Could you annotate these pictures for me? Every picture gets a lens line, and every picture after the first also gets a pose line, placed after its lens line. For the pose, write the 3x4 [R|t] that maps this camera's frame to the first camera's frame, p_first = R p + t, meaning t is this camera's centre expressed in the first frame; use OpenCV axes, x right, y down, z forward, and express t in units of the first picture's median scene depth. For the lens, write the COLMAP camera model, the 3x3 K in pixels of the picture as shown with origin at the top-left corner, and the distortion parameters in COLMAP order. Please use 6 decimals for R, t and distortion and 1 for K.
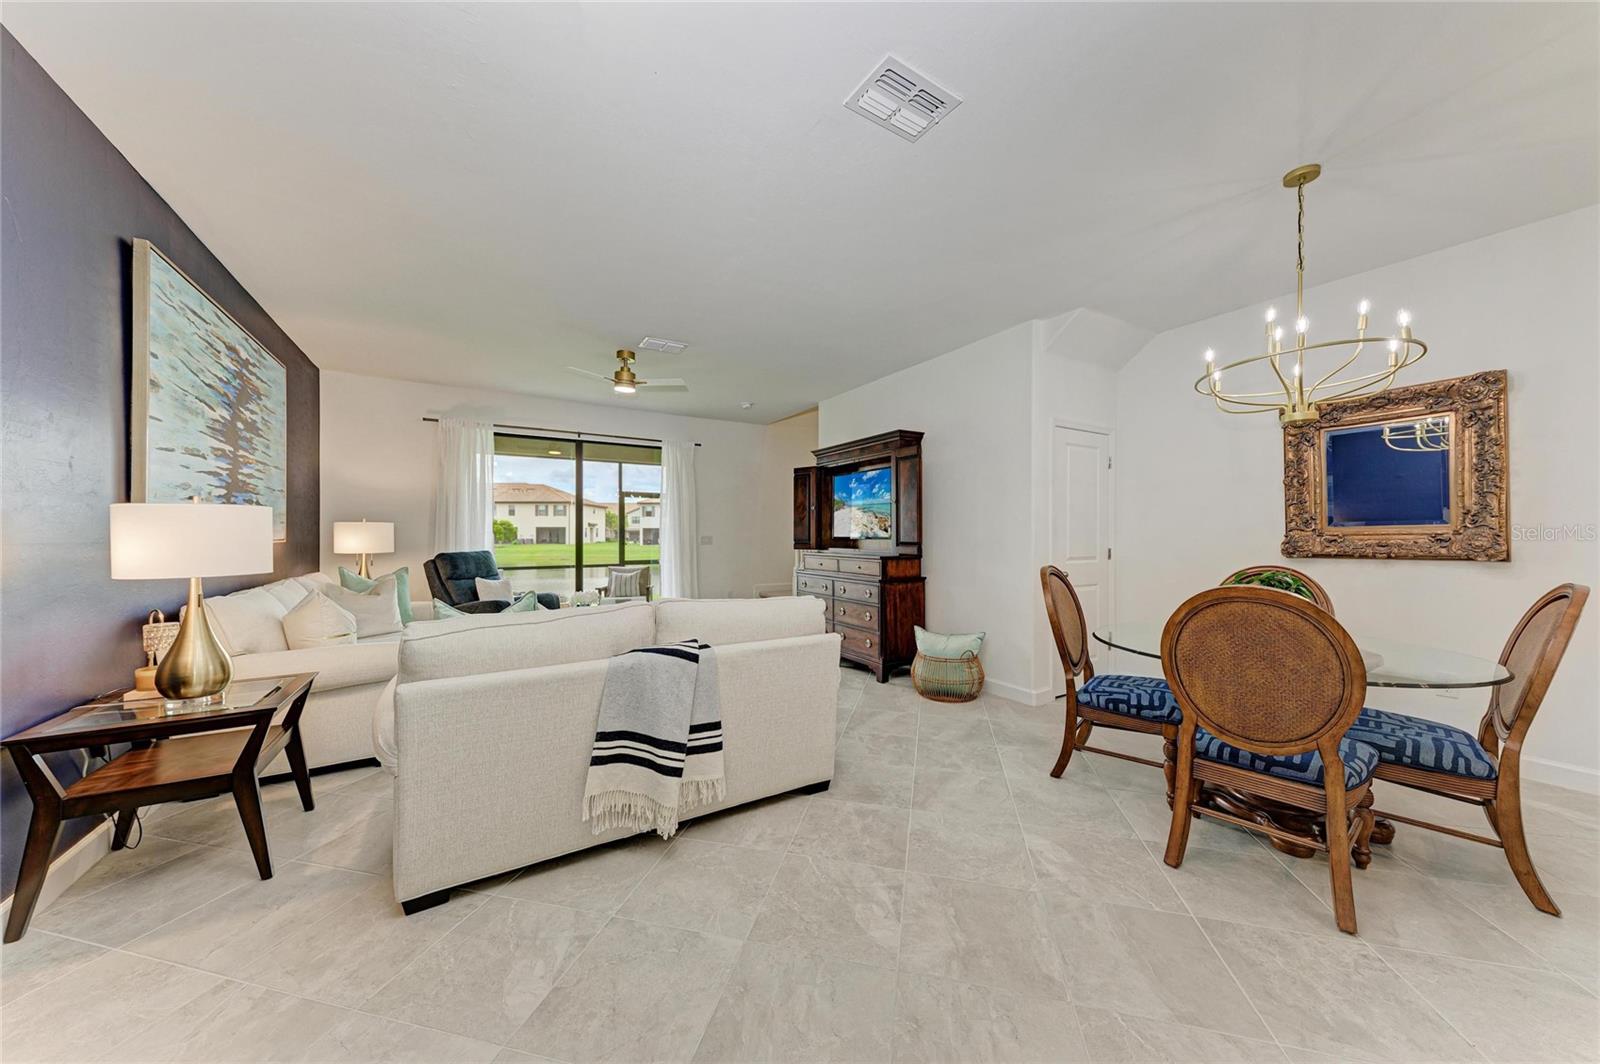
lens RADIAL K [[540.1, 0, 801.2], [0, 540.1, 532.6], [0, 0, 1]] dist [0.019353, -0.003591]
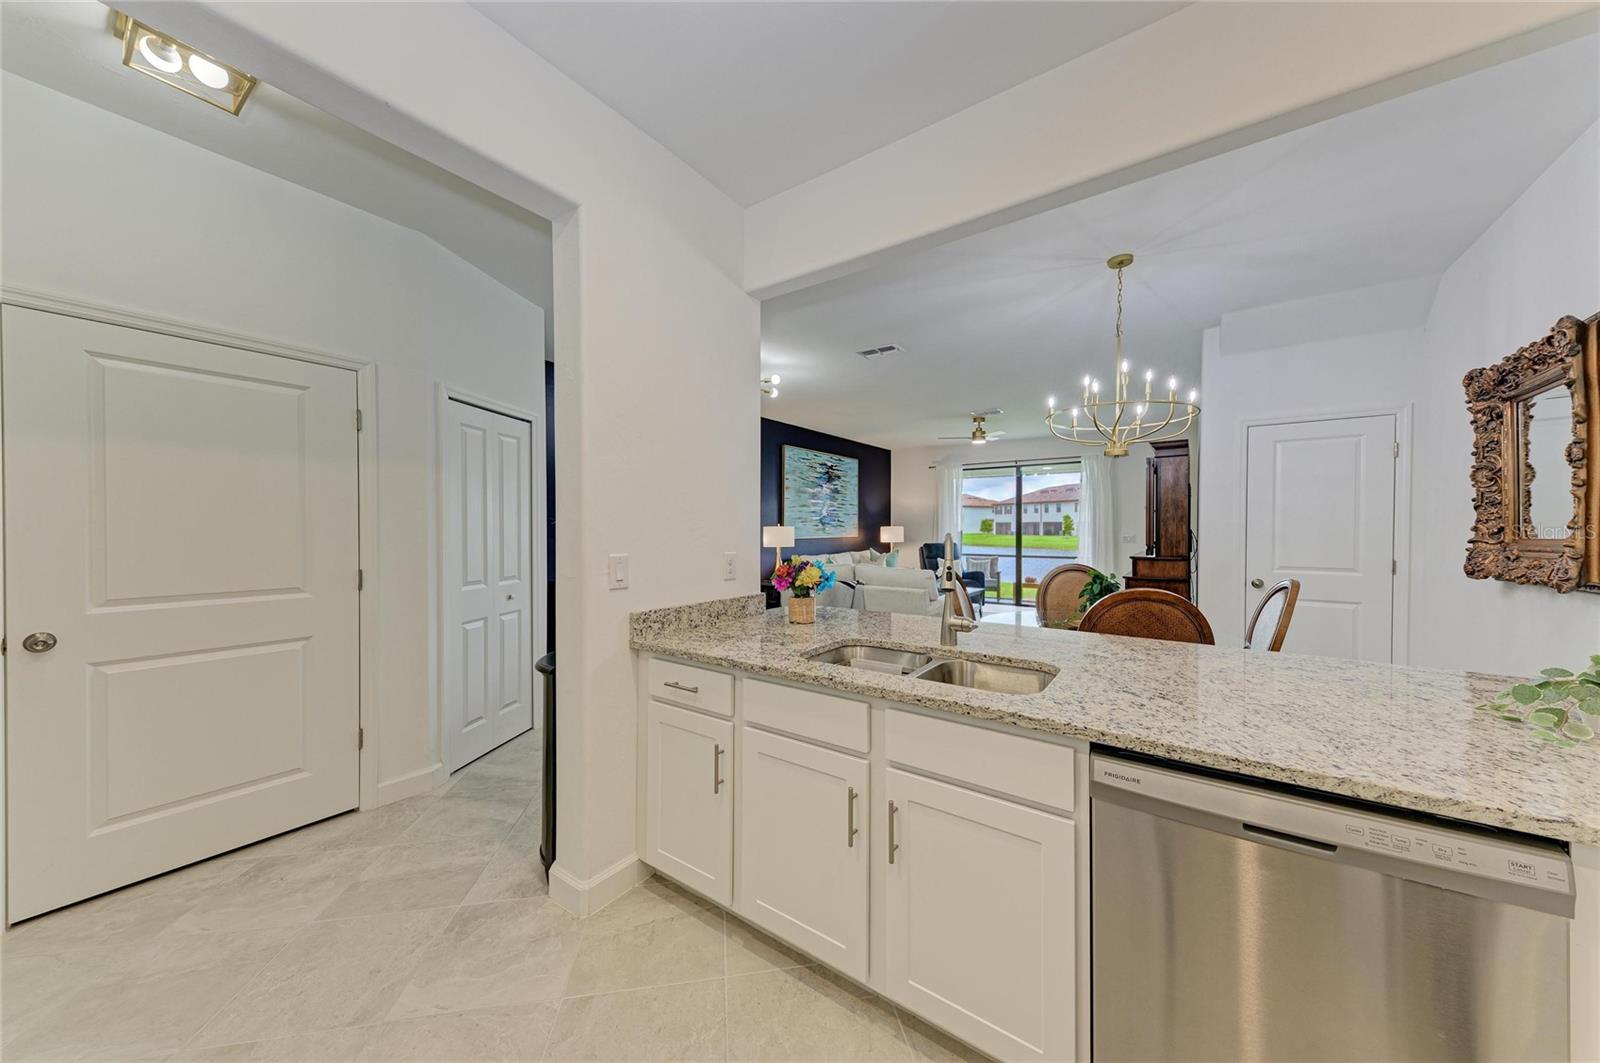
lens RADIAL K [[540.1, 0, 801.3], [0, 540.1, 533.3], [0, 0, 1]] dist [0.019353, -0.003591]
pose [[0.390287, 0.010350, -0.920635, 0.990816], [0.004096, 0.999907, 0.012978, -0.024388], [0.920684, -0.008836, 0.390209, -0.092870]]
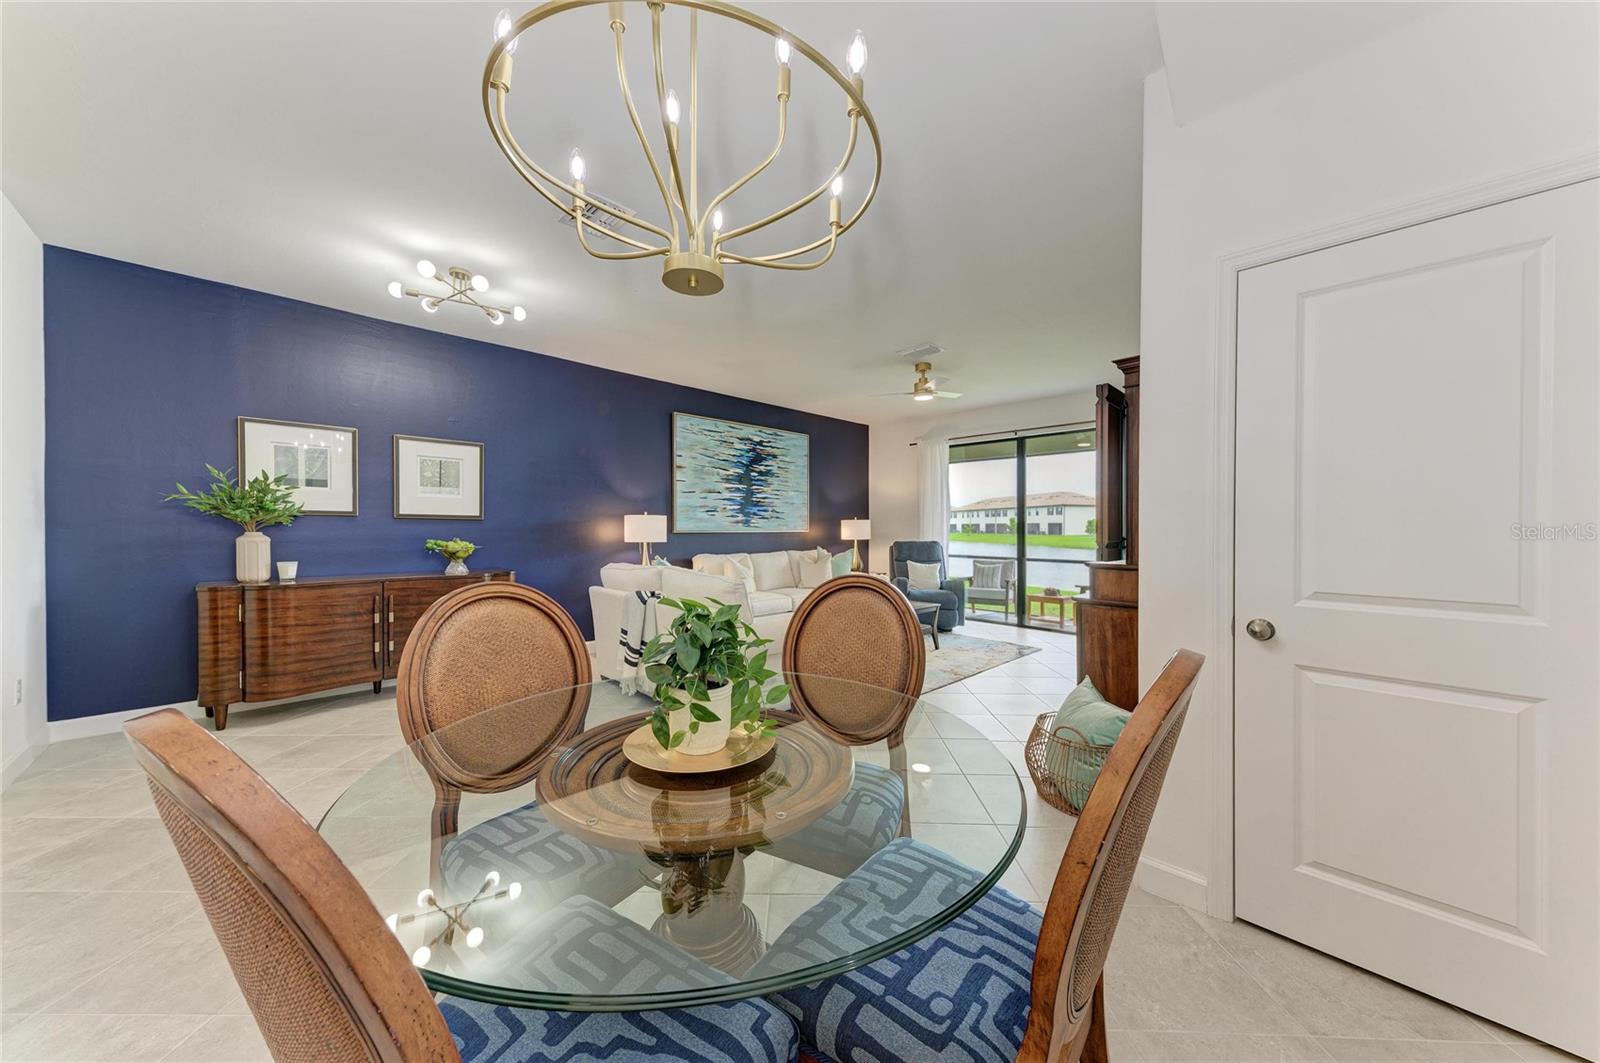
lens RADIAL K [[540.1, 0, 803.1], [0, 540.1, 529.5], [0, 0, 1]] dist [0.019353, -0.003591]
pose [[0.226453, 0.006112, -0.974003, 0.761108], [-0.002322, 0.999981, 0.005735, 0.000223], [0.974019, 0.000963, 0.226462, 0.548792]]
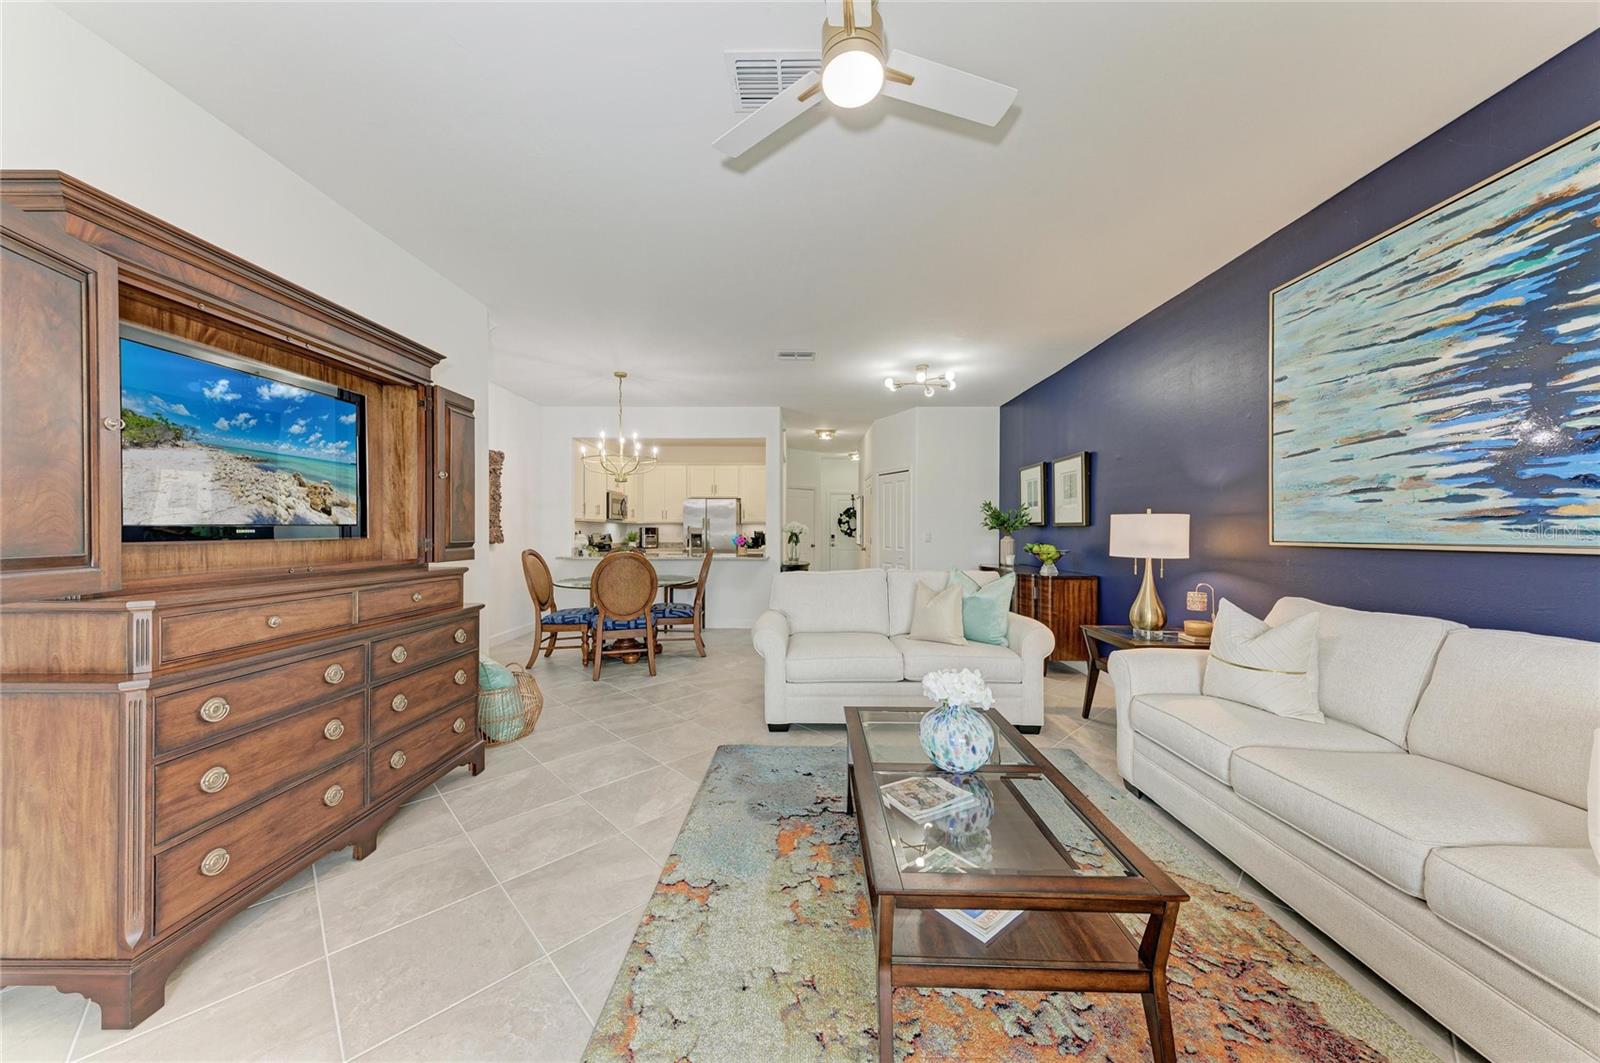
lens RADIAL K [[540.1, 0, 800.5], [0, 540.1, 533.6], [0, 0, 1]] dist [0.019353, -0.003591]
pose [[-0.849678, -0.003770, 0.527288, -0.511236], [-0.003545, 0.999993, 0.001437, 0.003914], [-0.527290, -0.000648, -0.849685, 1.398095]]
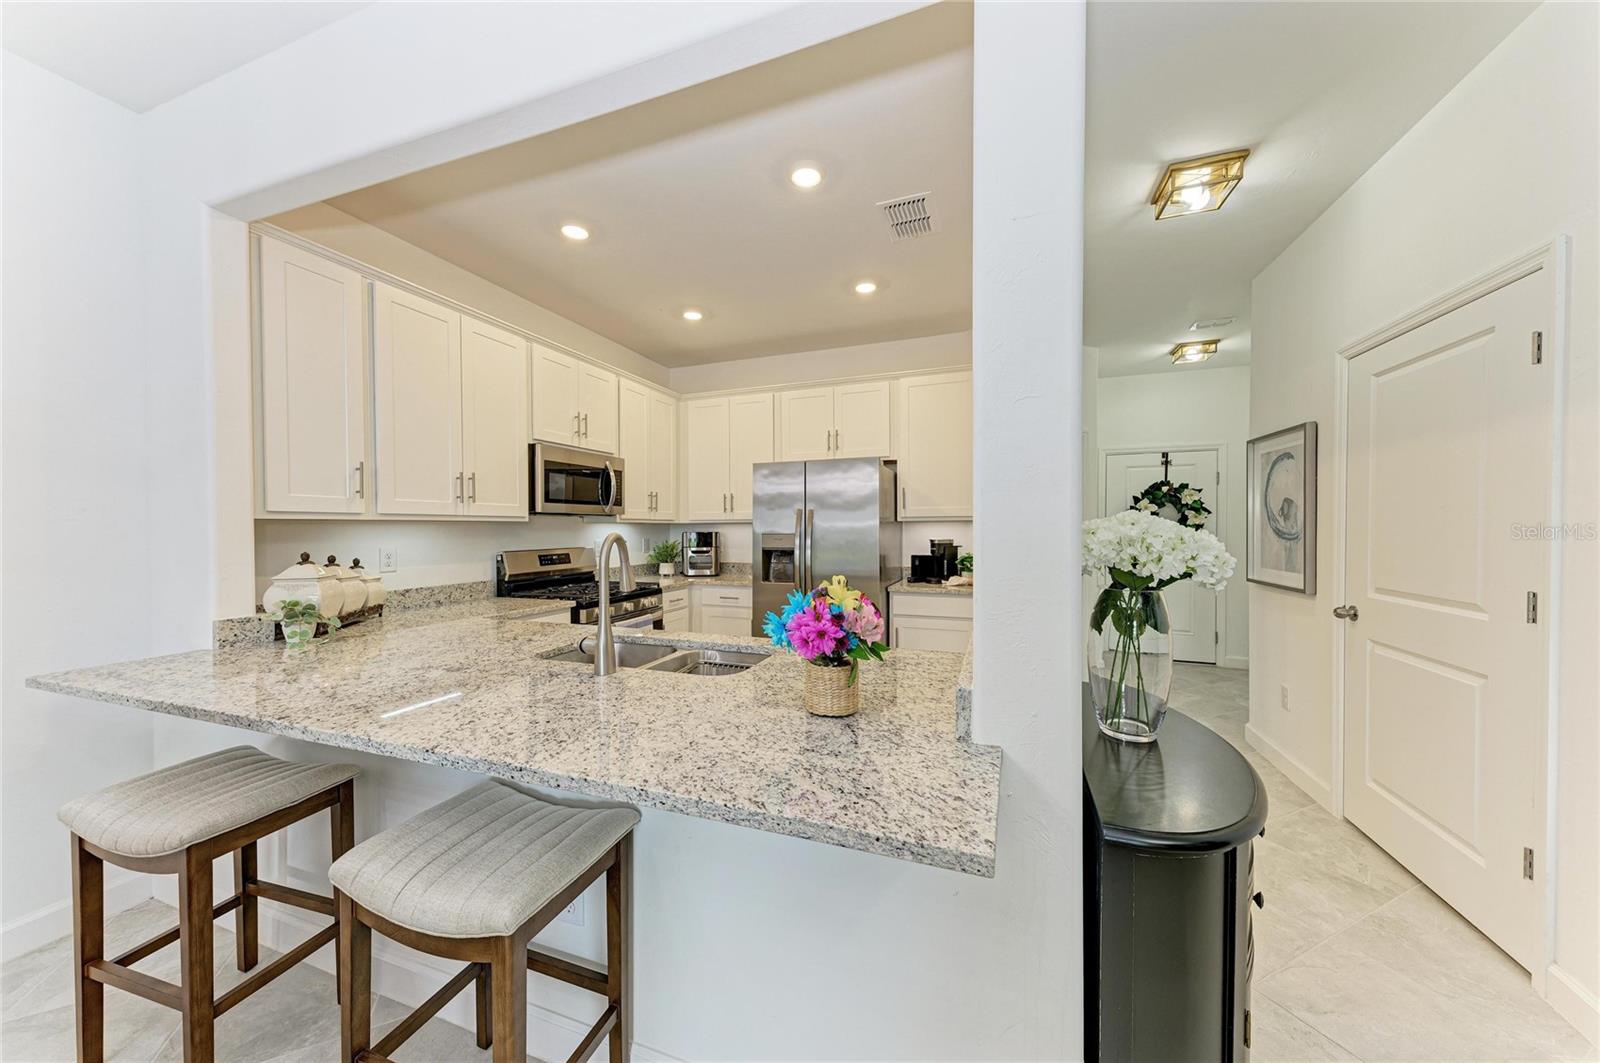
lens RADIAL K [[540.1, 0, 802.0], [0, 540.1, 535.0], [0, 0, 1]] dist [0.019353, -0.003591]
pose [[-0.624472, -0.008419, 0.781002, 0.274388], [0.000196, 0.999940, 0.010936, -0.021525], [-0.781047, 0.006982, -0.624433, 0.309446]]
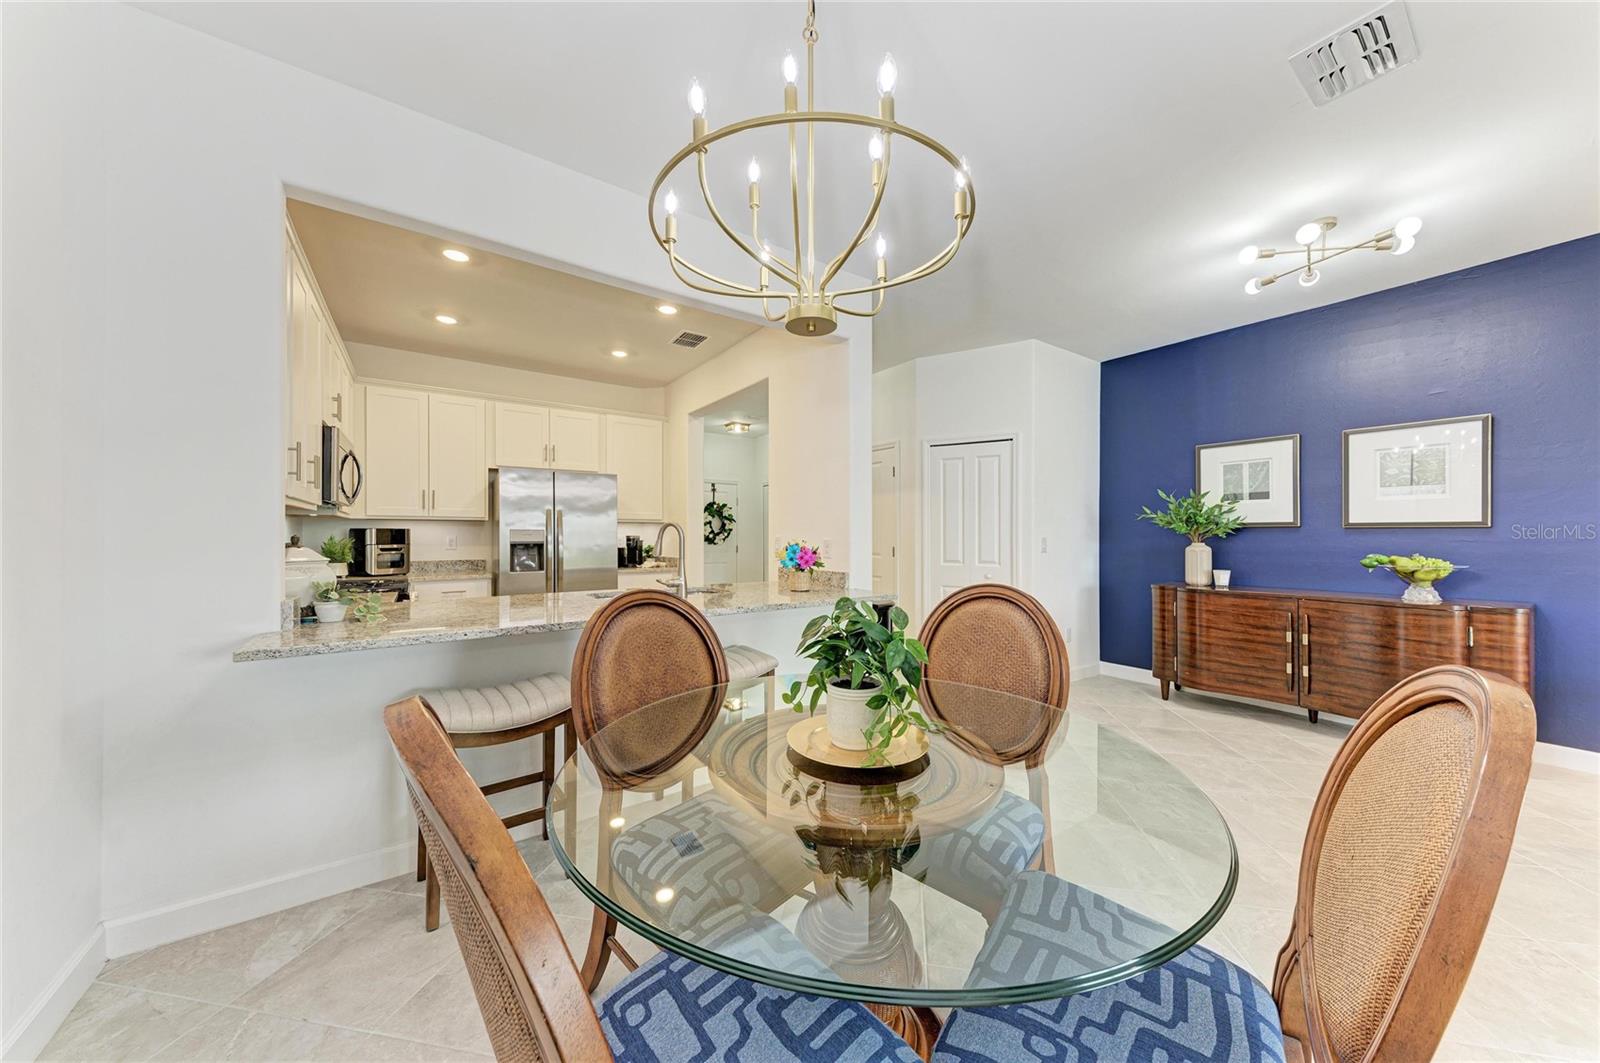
lens RADIAL K [[540.1, 0, 798.7], [0, 540.1, 536.5], [0, 0, 1]] dist [0.019353, -0.003591]
pose [[-0.998263, 0.000244, -0.058921, 0.530798], [0.000442, 0.999994, -0.003340, 0.002376], [0.058920, -0.003360, -0.998257, 0.846859]]
